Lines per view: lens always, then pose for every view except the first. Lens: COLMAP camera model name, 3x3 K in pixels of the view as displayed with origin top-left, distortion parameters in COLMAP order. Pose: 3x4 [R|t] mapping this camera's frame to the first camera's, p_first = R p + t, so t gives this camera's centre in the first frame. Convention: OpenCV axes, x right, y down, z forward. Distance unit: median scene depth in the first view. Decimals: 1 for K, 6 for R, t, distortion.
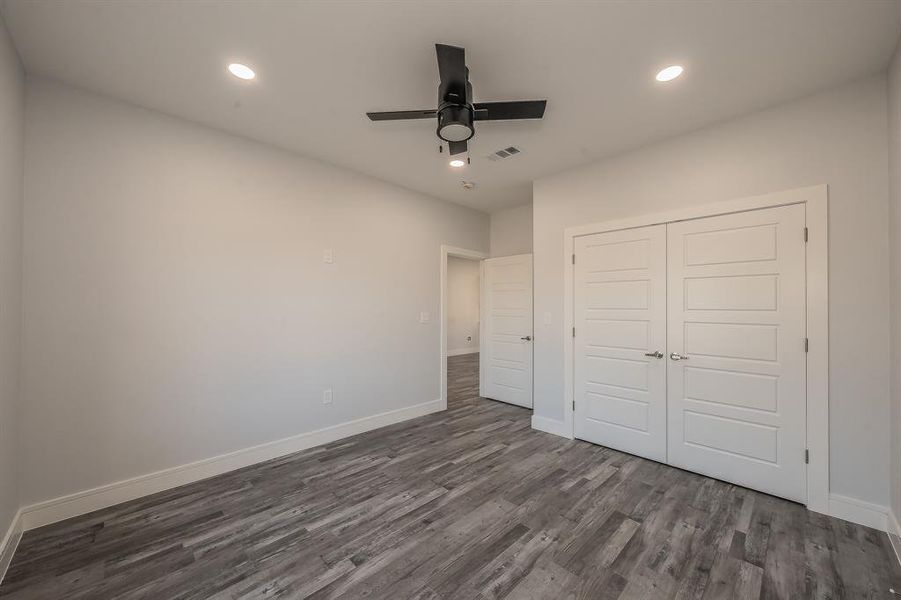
lens RADIAL K [[353.2, 0, 461.7], [0, 353.2, 297.3], [0, 0, 1]] dist [-0.001928, -0.000094]
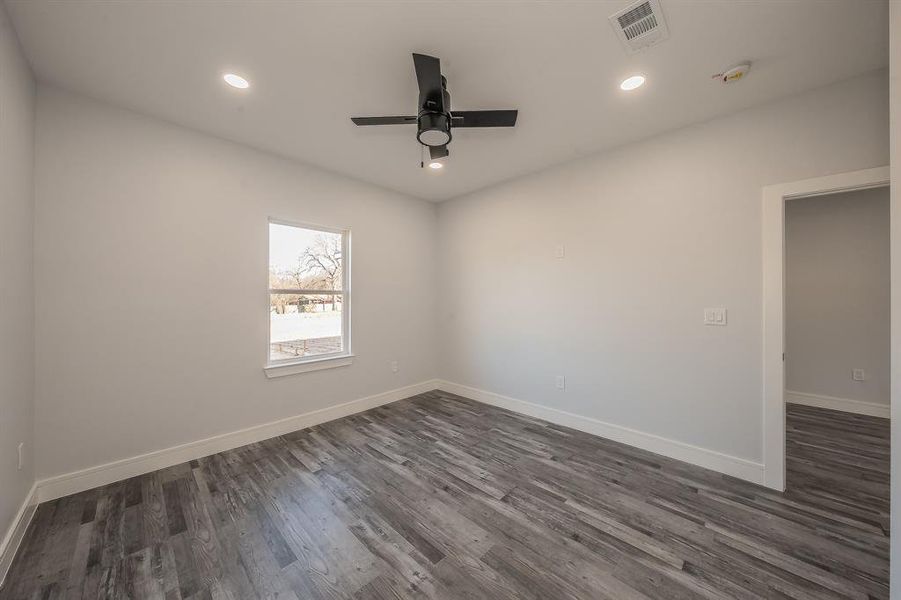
lens RADIAL K [[353.2, 0, 461.7], [0, 353.2, 297.3], [0, 0, 1]] dist [-0.001928, -0.000094]
pose [[-0.050054, 0.000853, -0.998746, 0.911788], [0.024696, 0.999695, -0.000383, 0.027304], [0.998441, -0.024684, -0.050060, 1.001668]]
